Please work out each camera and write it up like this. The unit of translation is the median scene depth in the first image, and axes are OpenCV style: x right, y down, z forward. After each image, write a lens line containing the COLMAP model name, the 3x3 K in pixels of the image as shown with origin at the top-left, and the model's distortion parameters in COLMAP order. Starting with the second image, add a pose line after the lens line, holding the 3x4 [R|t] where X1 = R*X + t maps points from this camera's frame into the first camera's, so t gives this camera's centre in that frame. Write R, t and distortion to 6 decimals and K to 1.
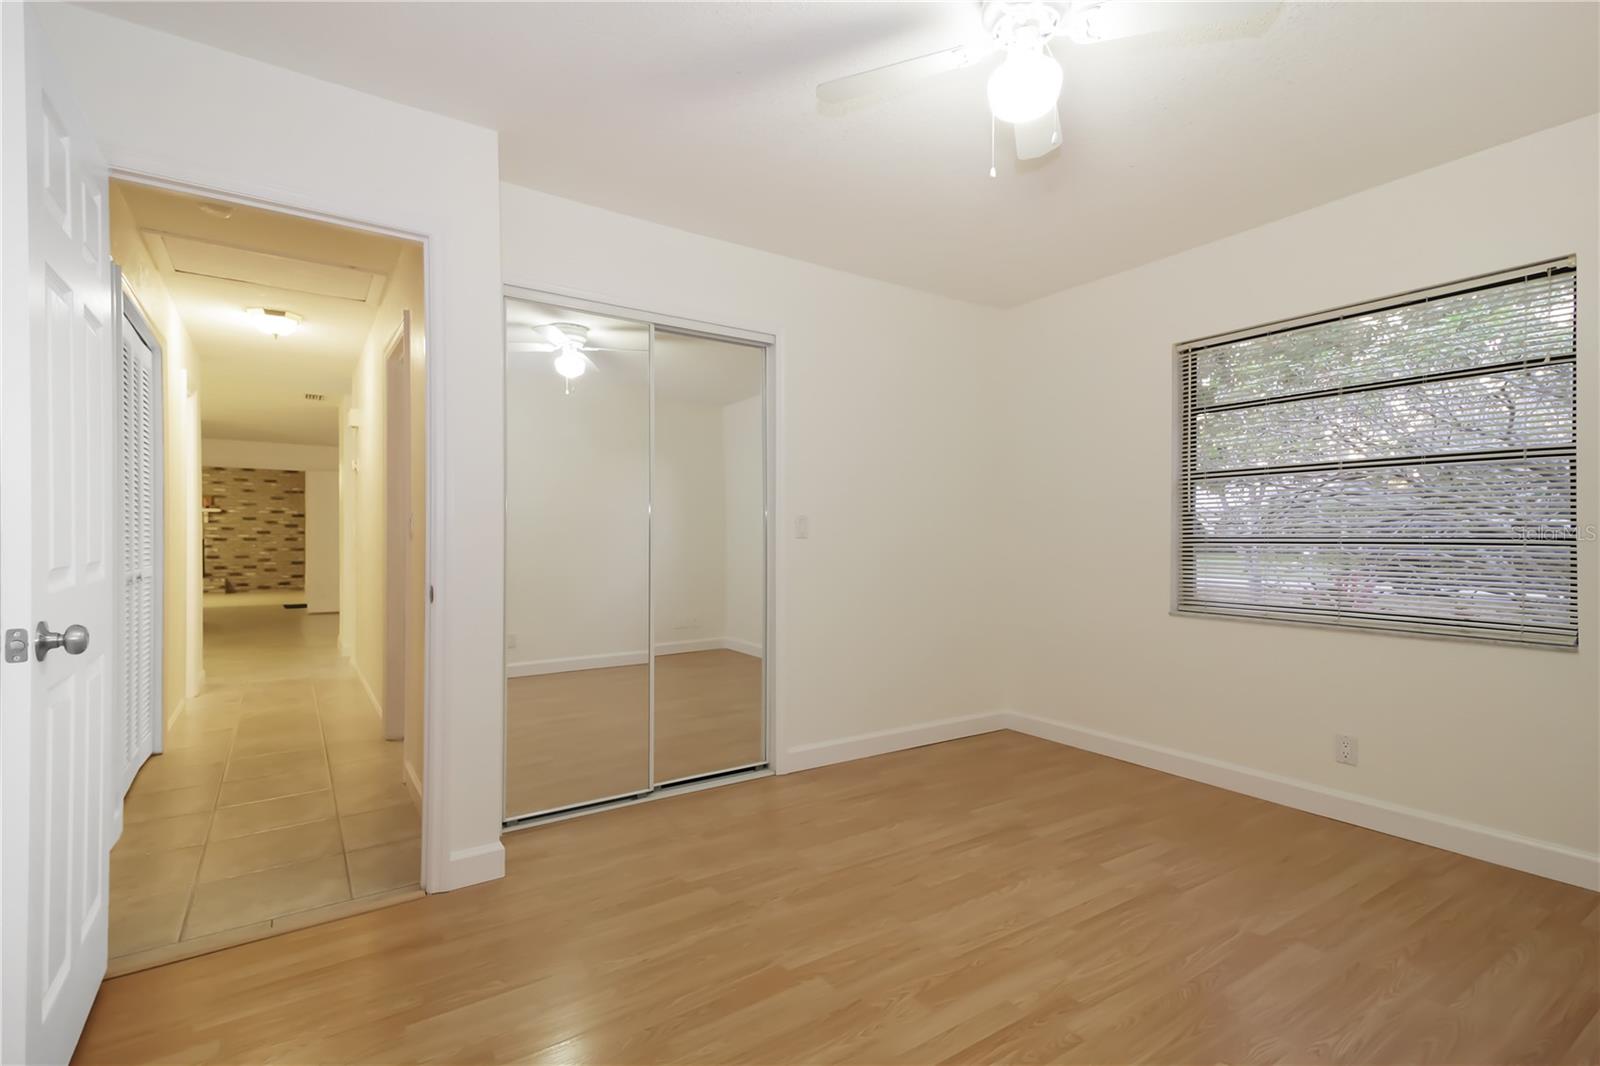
lens RADIAL K [[758.1, 0, 804.6], [0, 758.1, 532.4], [0, 0, 1]] dist [0.037831, 0.000474]
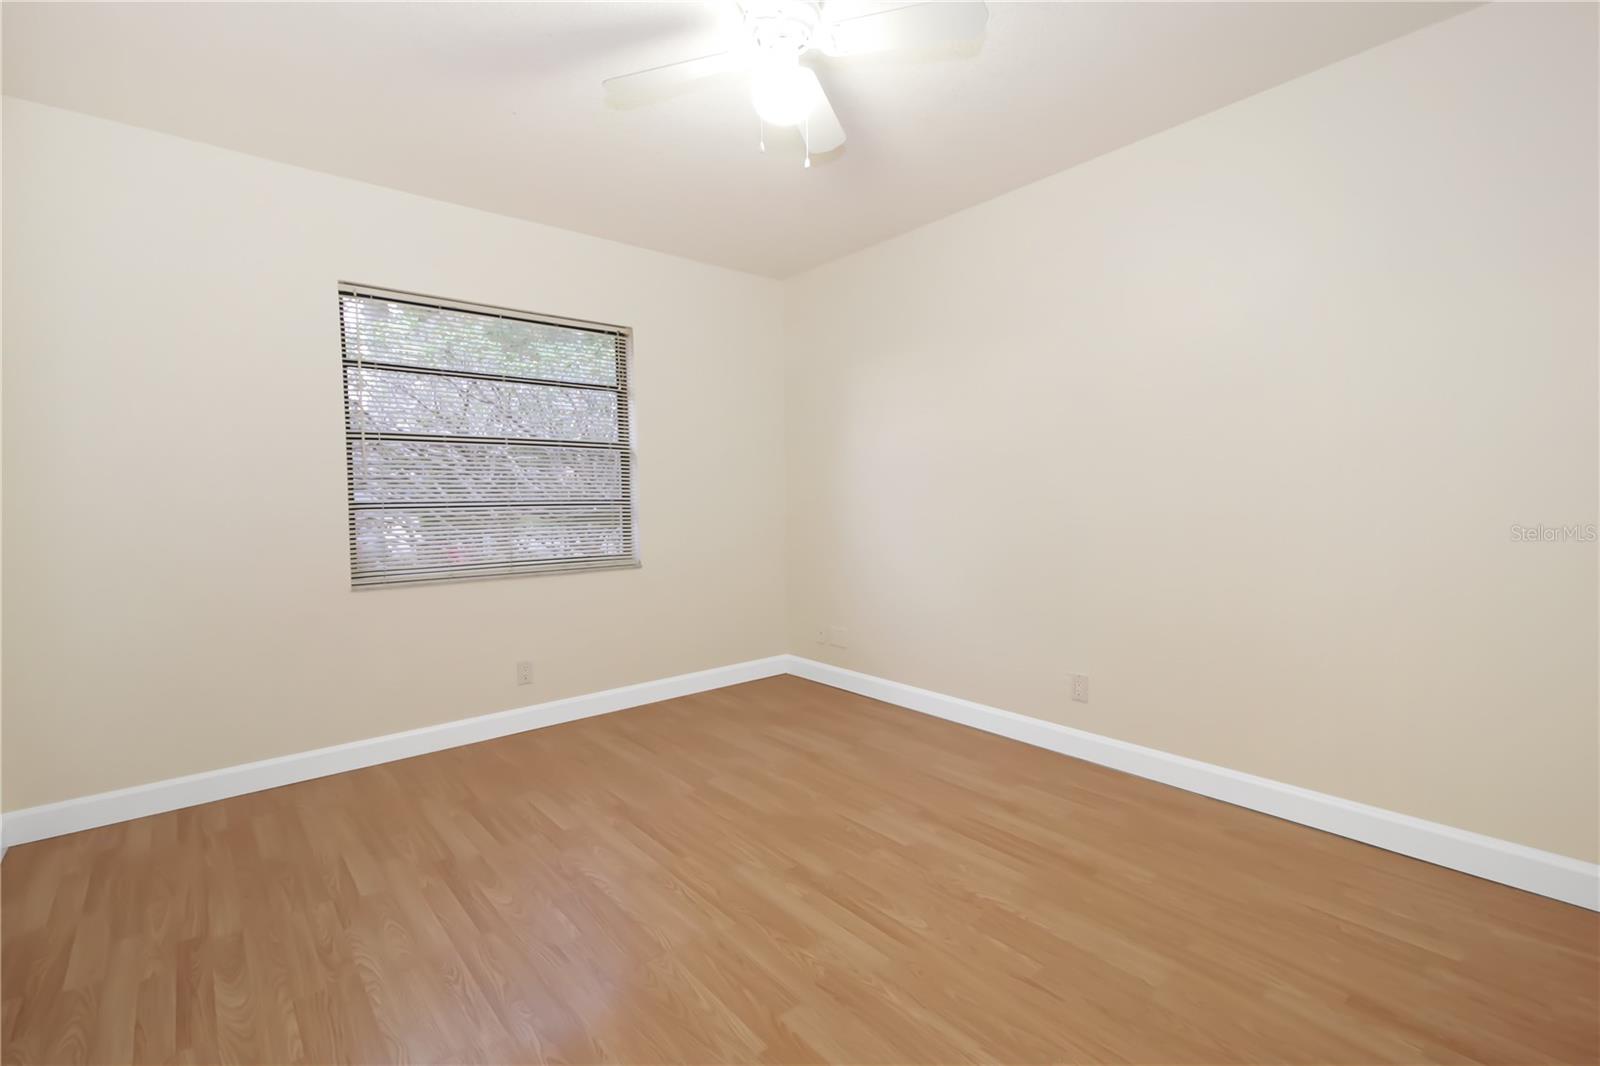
lens RADIAL K [[720.8, 0, 801.5], [0, 720.8, 544.0], [0, 0, 1]] dist [0.011375, 0.000067]
pose [[-0.113646, -0.069723, 0.991072, -0.583577], [0.008922, 0.997423, 0.071193, -0.005235], [-0.993481, 0.016934, -0.112731, 0.822858]]
